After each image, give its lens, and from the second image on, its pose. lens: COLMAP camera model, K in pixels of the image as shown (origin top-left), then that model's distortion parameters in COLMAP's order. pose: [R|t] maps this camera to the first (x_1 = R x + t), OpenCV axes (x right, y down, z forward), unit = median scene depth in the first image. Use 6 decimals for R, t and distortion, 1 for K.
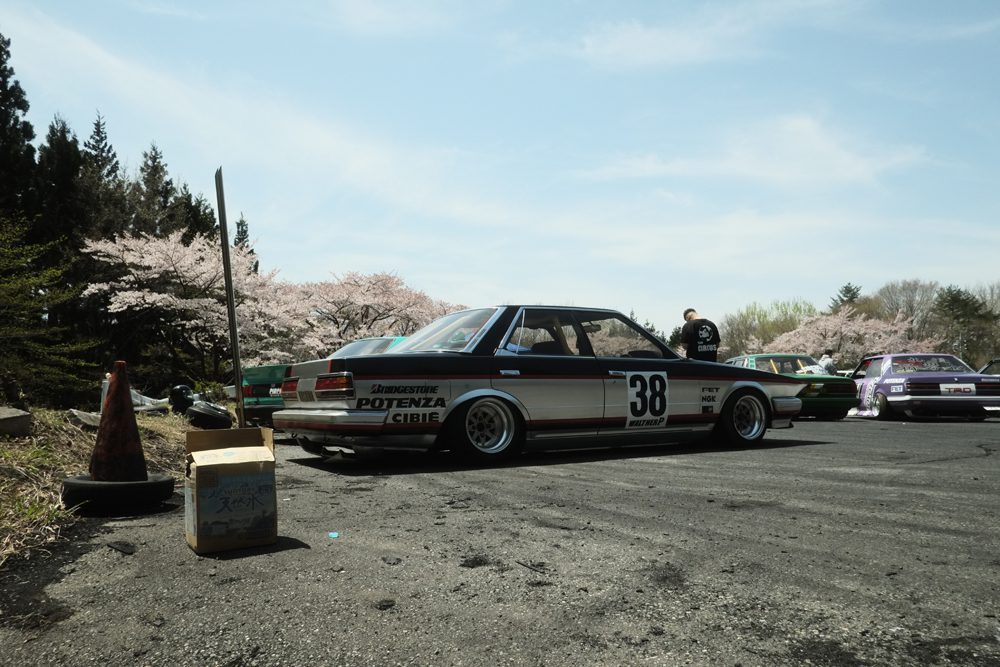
lens RADIAL K [[827.4, 0, 500.1], [0, 827.4, 328.9], [0, 0, 1]] dist [0.004126, 0.059422]
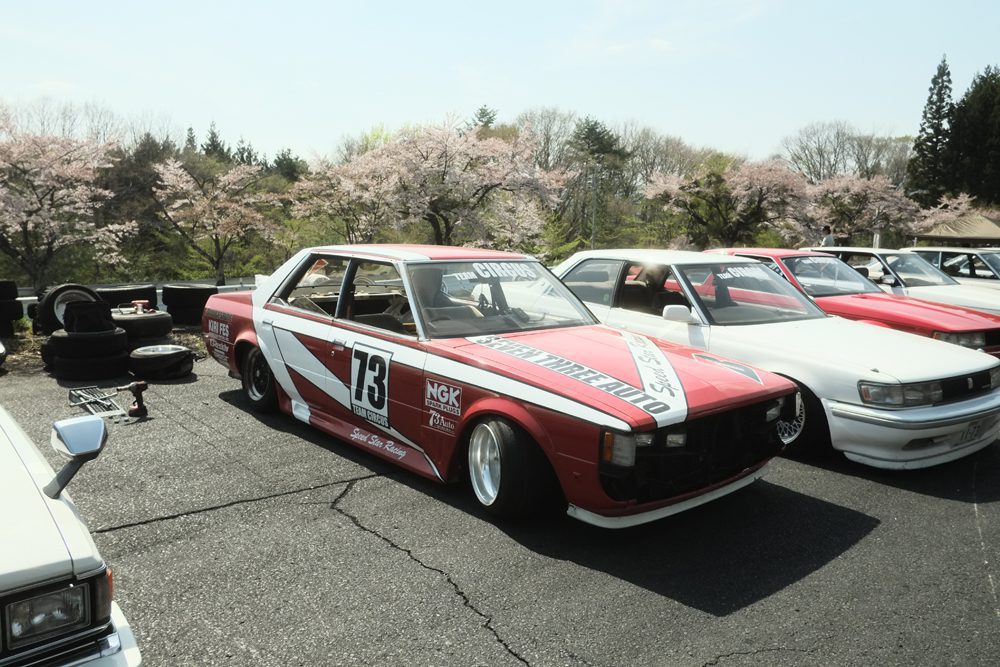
lens RADIAL K [[716.4, 0, 498.1], [0, 716.4, 319.7], [0, 0, 1]] dist [-0.000370, 0.001075]
pose [[0.928426, -0.031935, 0.370142, 0.156300], [-0.046911, 0.978247, 0.202069, 0.011092], [-0.368543, -0.204970, 0.906732, 0.288161]]
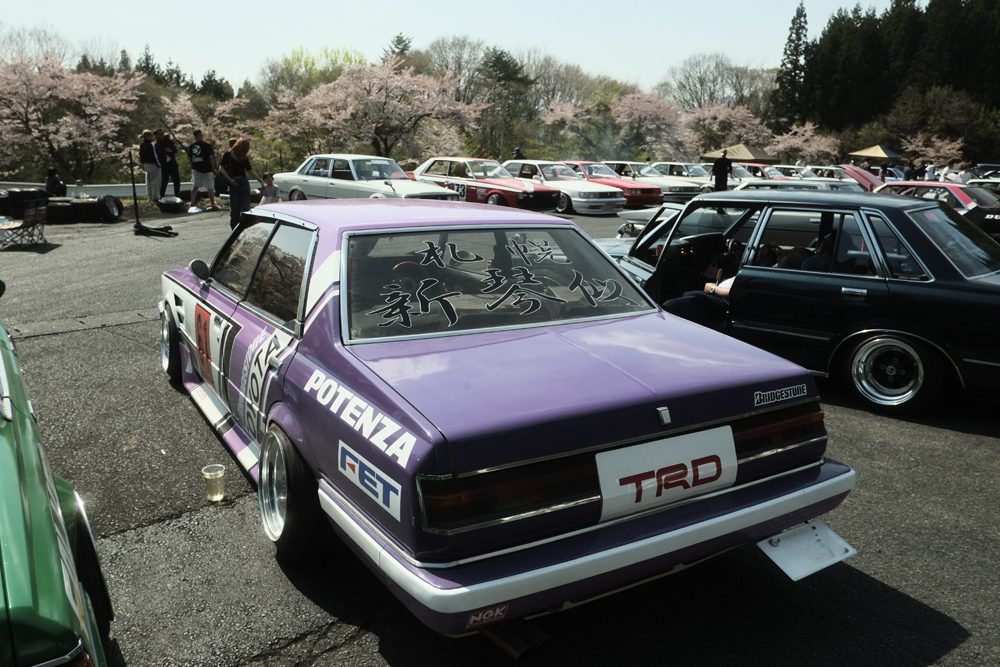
lens RADIAL K [[767.7, 0, 501.8], [0, 767.7, 317.9], [0, 0, 1]] dist [-0.007175, 0.002901]
pose [[0.868881, -0.084775, 0.487708, 0.076834], [-0.065516, 0.956866, 0.283048, -0.000767], [-0.490666, -0.277887, 0.825848, 0.155889]]
